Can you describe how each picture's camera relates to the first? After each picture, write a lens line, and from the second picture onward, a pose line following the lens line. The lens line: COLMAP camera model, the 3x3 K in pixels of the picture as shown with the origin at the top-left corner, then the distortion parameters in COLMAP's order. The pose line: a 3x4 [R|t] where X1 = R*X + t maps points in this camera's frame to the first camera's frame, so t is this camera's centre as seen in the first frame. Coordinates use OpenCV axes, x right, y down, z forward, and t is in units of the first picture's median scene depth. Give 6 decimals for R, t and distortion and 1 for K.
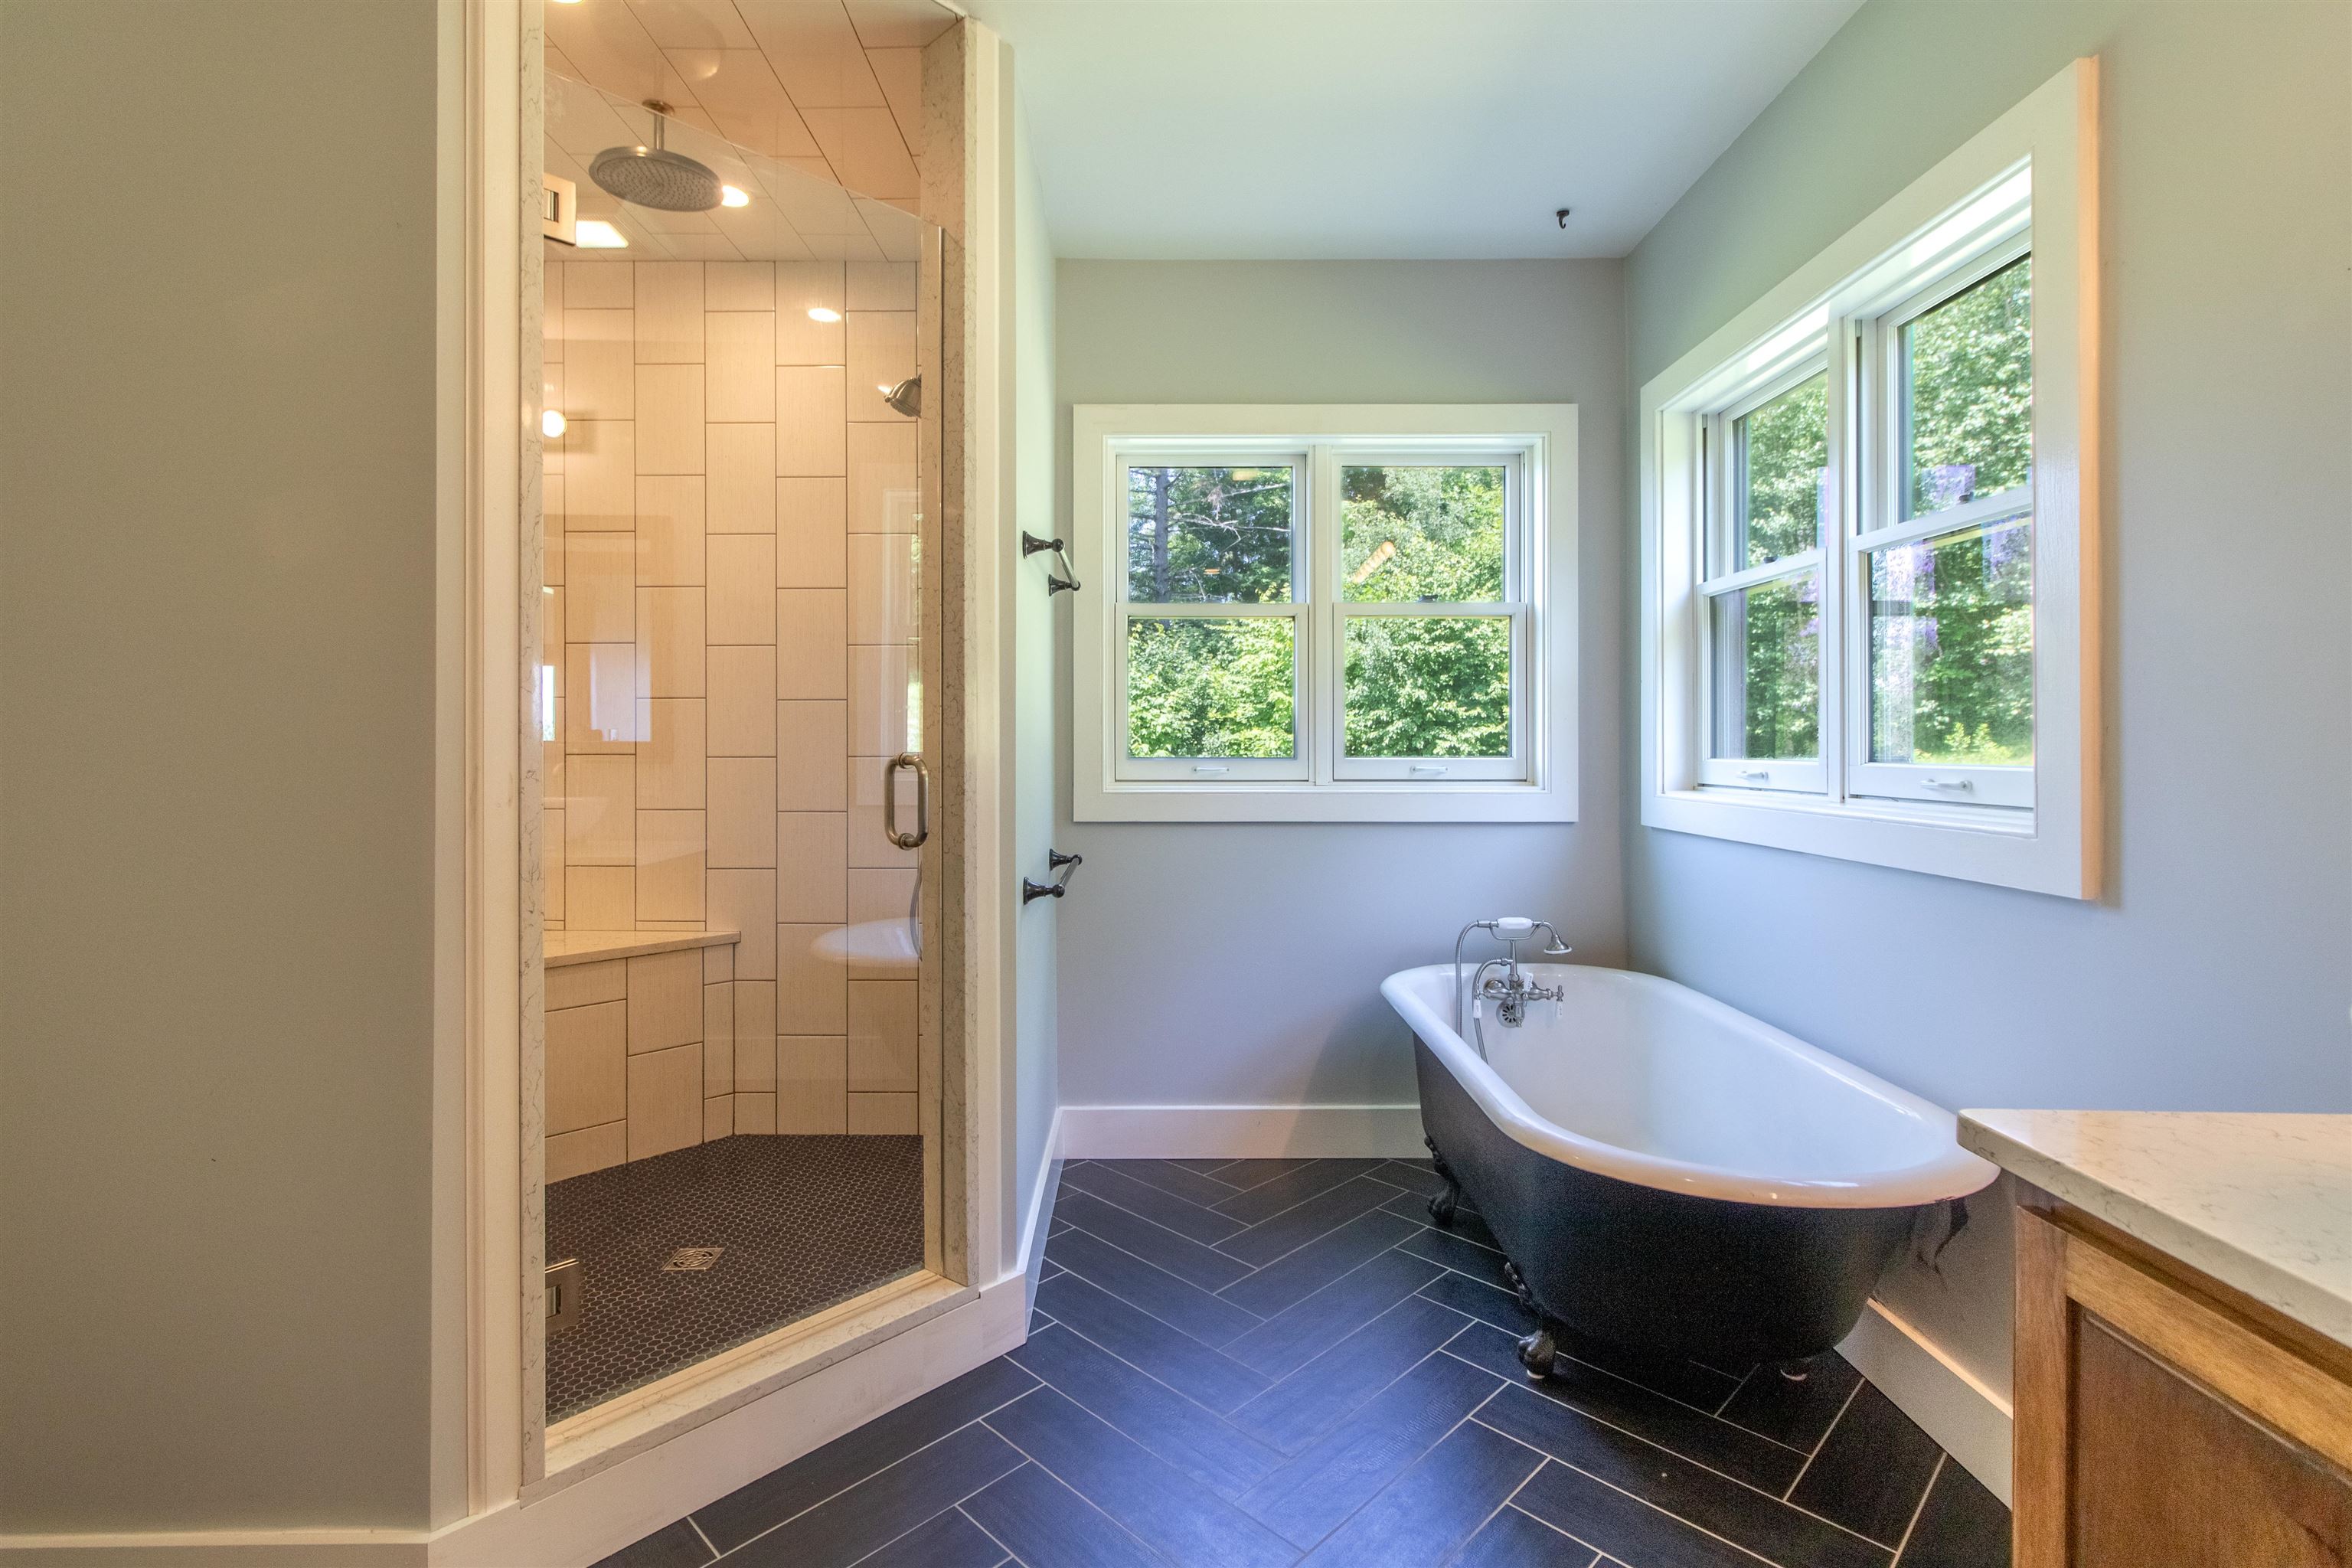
lens RADIAL K [[1108.0, 0, 1178.7], [0, 1108.0, 750.5], [0, 0, 1]] dist [0.002157, 0.000378]
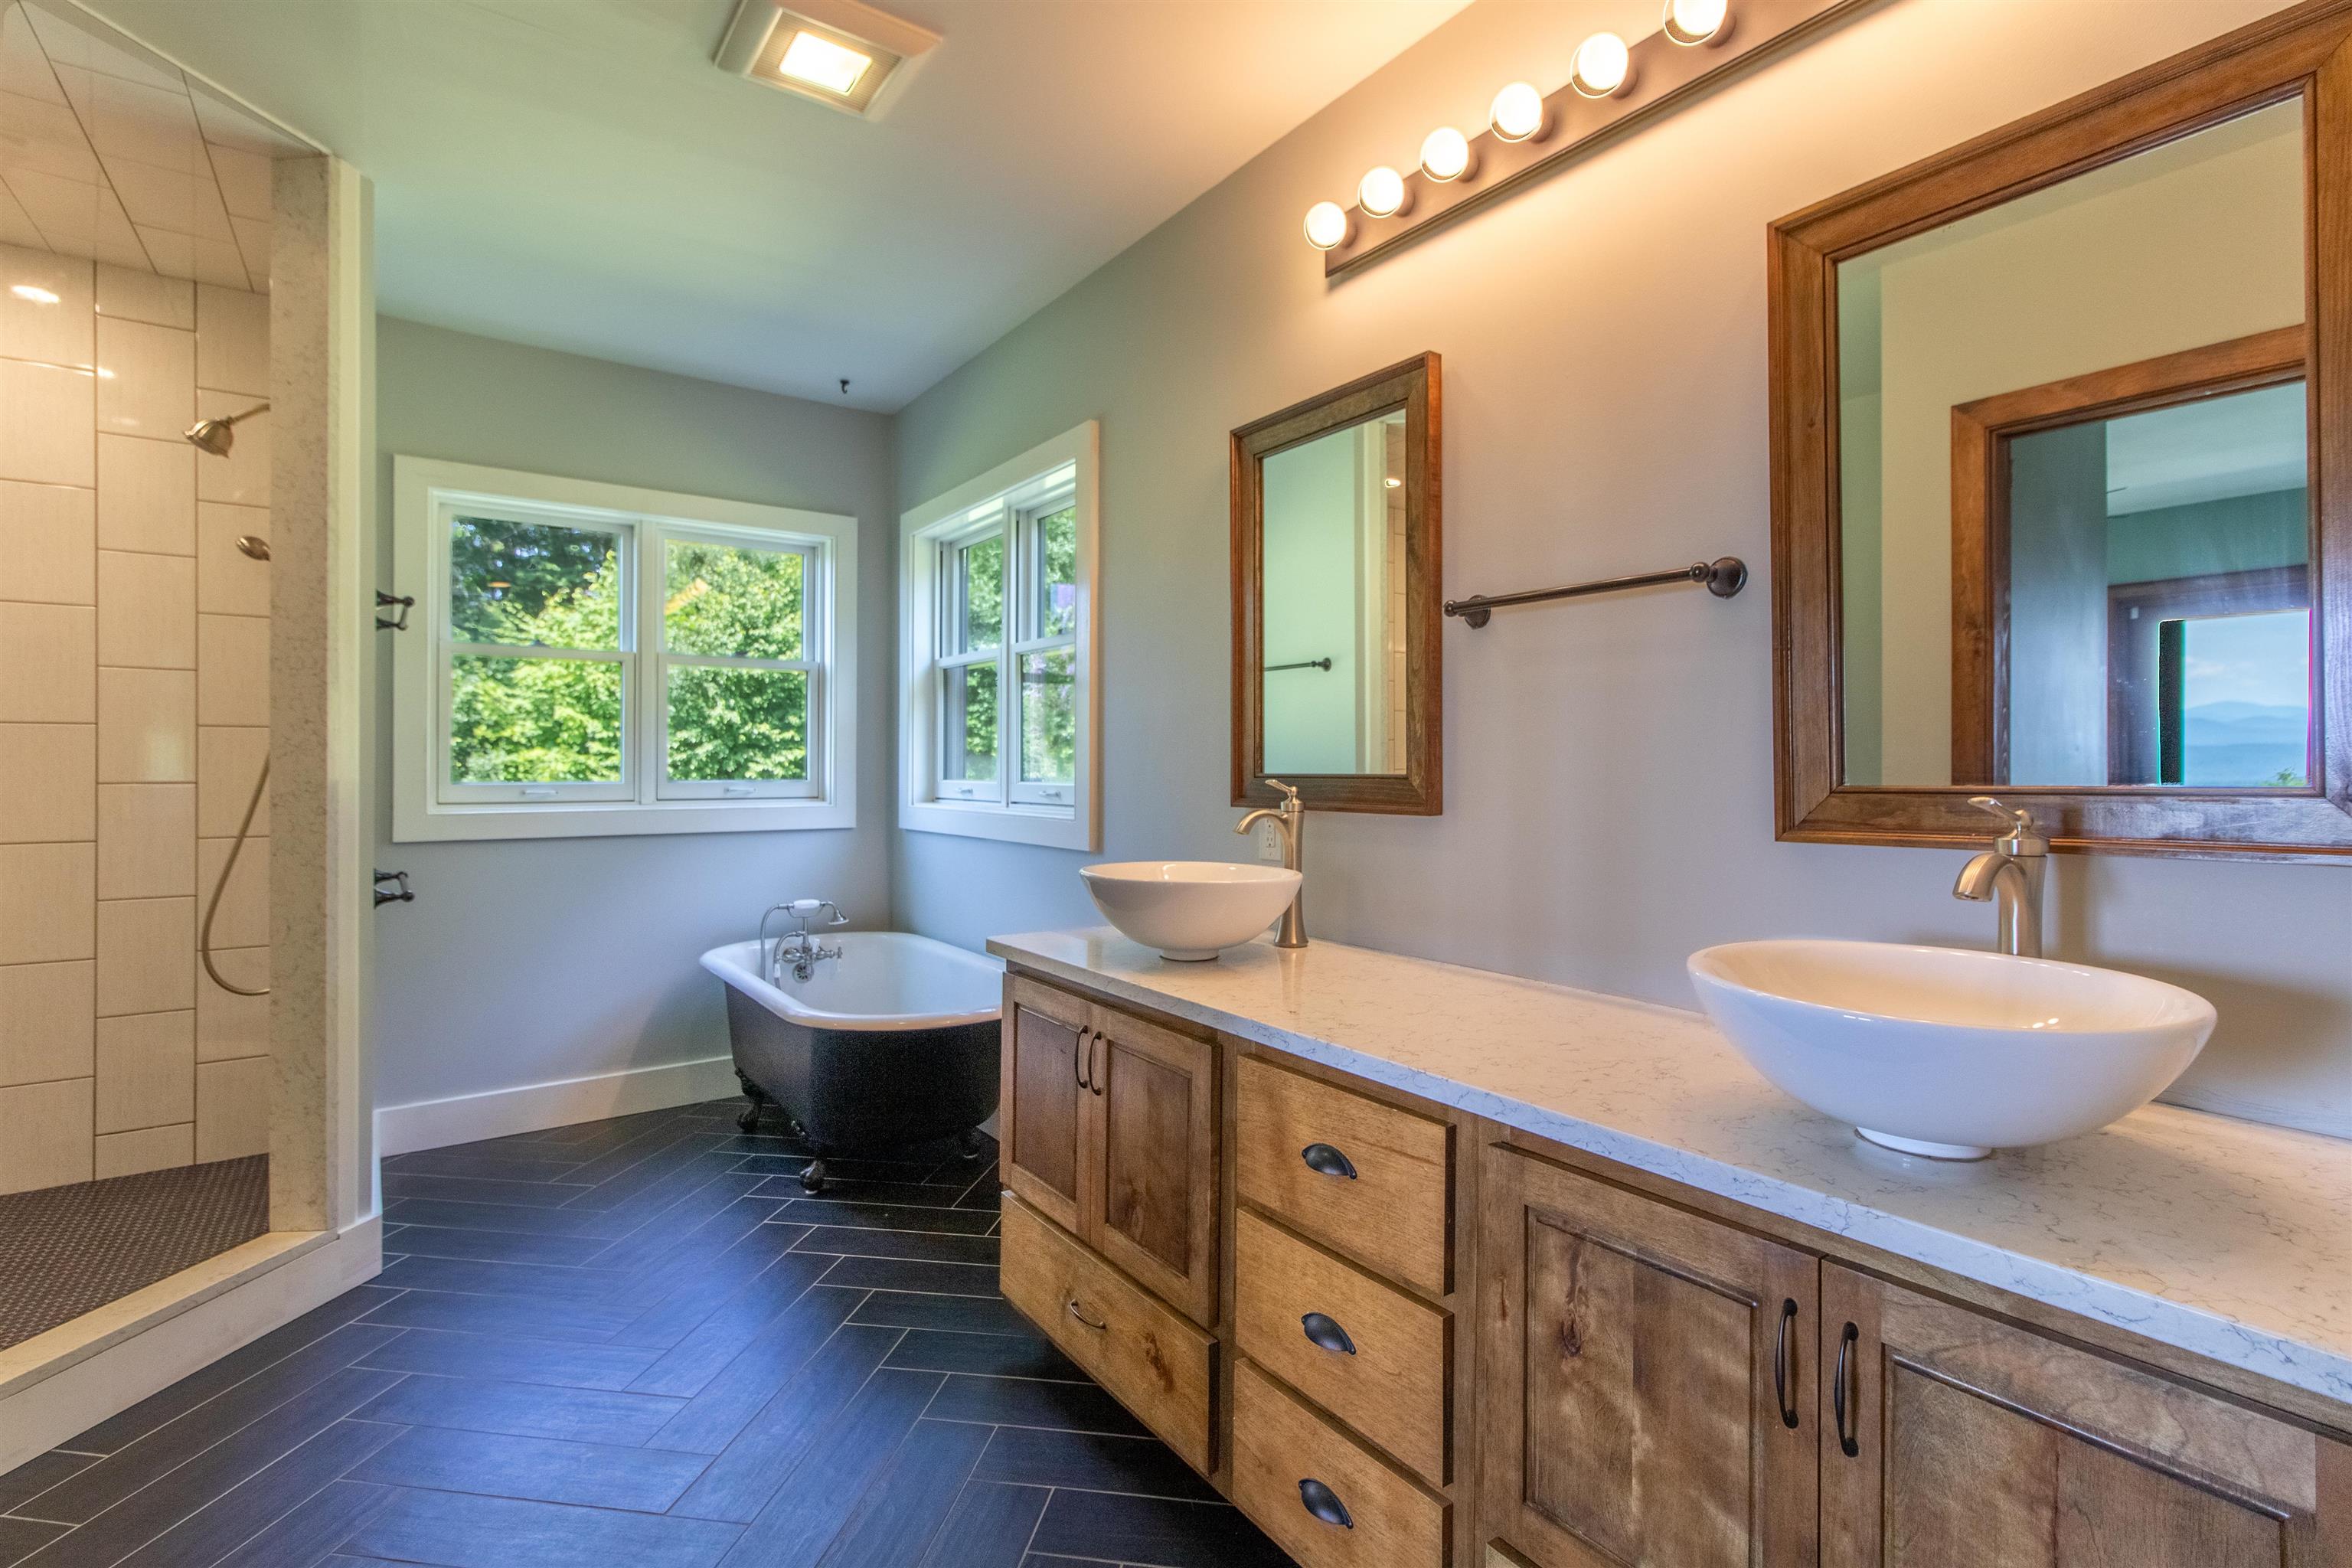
lens RADIAL K [[1108.0, 0, 1178.7], [0, 1108.0, 750.5], [0, 0, 1]] dist [0.002157, 0.000378]
pose [[0.826522, 0.009415, 0.562825, -0.071138], [0.001830, 0.999810, -0.019411, -0.002386], [-0.562901, 0.017073, 0.826348, -0.321283]]
